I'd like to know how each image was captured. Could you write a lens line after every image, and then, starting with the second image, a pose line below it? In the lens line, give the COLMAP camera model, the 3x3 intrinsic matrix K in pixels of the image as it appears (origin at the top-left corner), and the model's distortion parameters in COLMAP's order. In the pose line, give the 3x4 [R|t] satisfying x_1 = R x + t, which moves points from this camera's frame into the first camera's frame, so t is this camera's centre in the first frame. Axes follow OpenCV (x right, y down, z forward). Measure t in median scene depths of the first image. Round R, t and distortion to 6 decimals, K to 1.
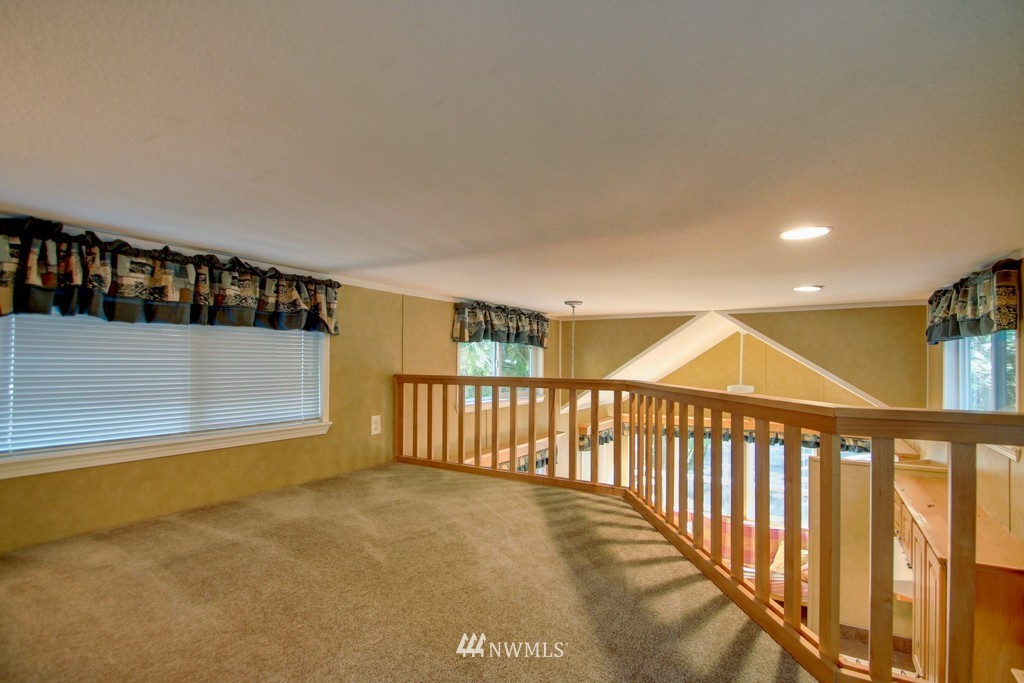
lens RADIAL K [[483.5, 0, 519.4], [0, 483.5, 355.9], [0, 0, 1]] dist [0.016216, -0.017724]
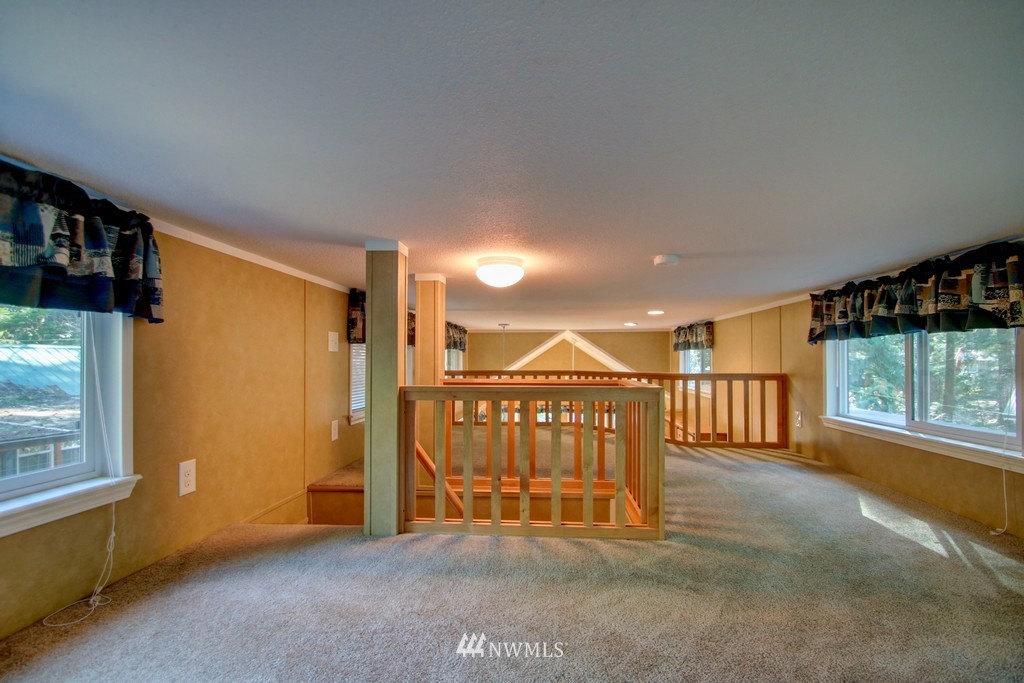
lens RADIAL K [[483.5, 0, 519.4], [0, 483.5, 355.9], [0, 0, 1]] dist [0.016216, -0.017724]
pose [[0.457653, 0.005129, 0.889116, -0.987918], [-0.003350, 0.999986, -0.004045, -0.003021], [-0.889125, -0.001127, 0.457664, 0.498650]]
